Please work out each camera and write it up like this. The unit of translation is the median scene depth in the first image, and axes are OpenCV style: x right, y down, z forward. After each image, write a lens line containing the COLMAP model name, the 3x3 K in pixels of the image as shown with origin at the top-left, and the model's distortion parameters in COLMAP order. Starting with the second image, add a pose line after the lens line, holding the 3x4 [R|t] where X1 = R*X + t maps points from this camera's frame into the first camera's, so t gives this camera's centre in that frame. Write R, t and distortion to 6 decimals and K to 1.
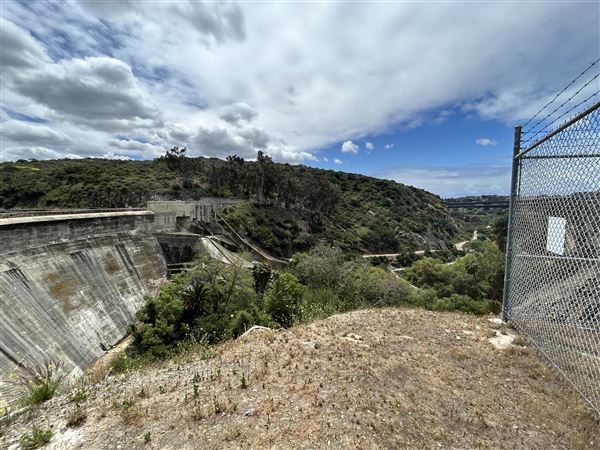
lens RADIAL K [[273.5, 0, 297.9], [0, 273.5, 221.1], [0, 0, 1]] dist [0.002269, 0.001142]
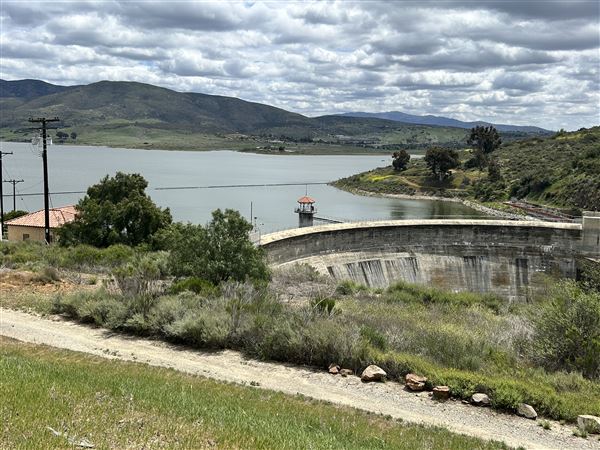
lens RADIAL K [[608.5, 0, 301.0], [0, 608.5, 201.9], [0, 0, 1]] dist [0.034135, 0.000000]
pose [[0.133184, 0.102198, -0.985808, 0.887561], [-0.100058, 0.990974, 0.089215, -0.150603], [0.986028, 0.086756, 0.142208, -0.006447]]
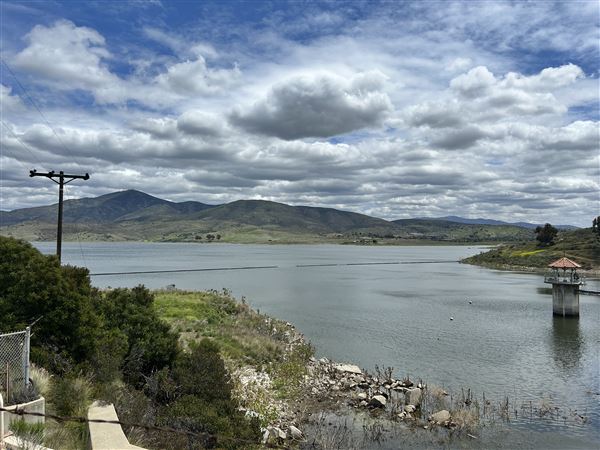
lens RADIAL K [[452.2, 0, 302.2], [0, 452.2, 220.0], [0, 0, 1]] dist [0.046523, -0.046036]
pose [[-0.038199, -0.041087, -0.998425, 0.136426], [-0.081603, 0.995945, -0.037863, -0.028493], [0.995933, 0.080028, -0.041397, -0.171193]]
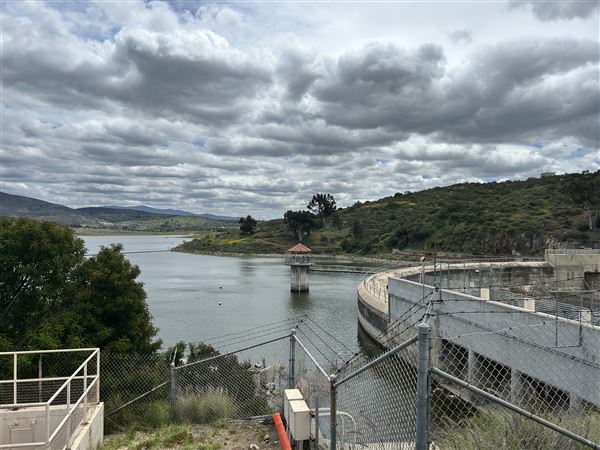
lens RADIAL K [[452.2, 0, 297.5], [0, 452.2, 231.1], [0, 0, 1]] dist [0.046523, -0.046036]
pose [[0.575323, 0.006111, -0.817903, 0.095399], [-0.071010, 0.996570, -0.042504, -0.017049], [0.814838, 0.082532, 0.573784, -0.286248]]
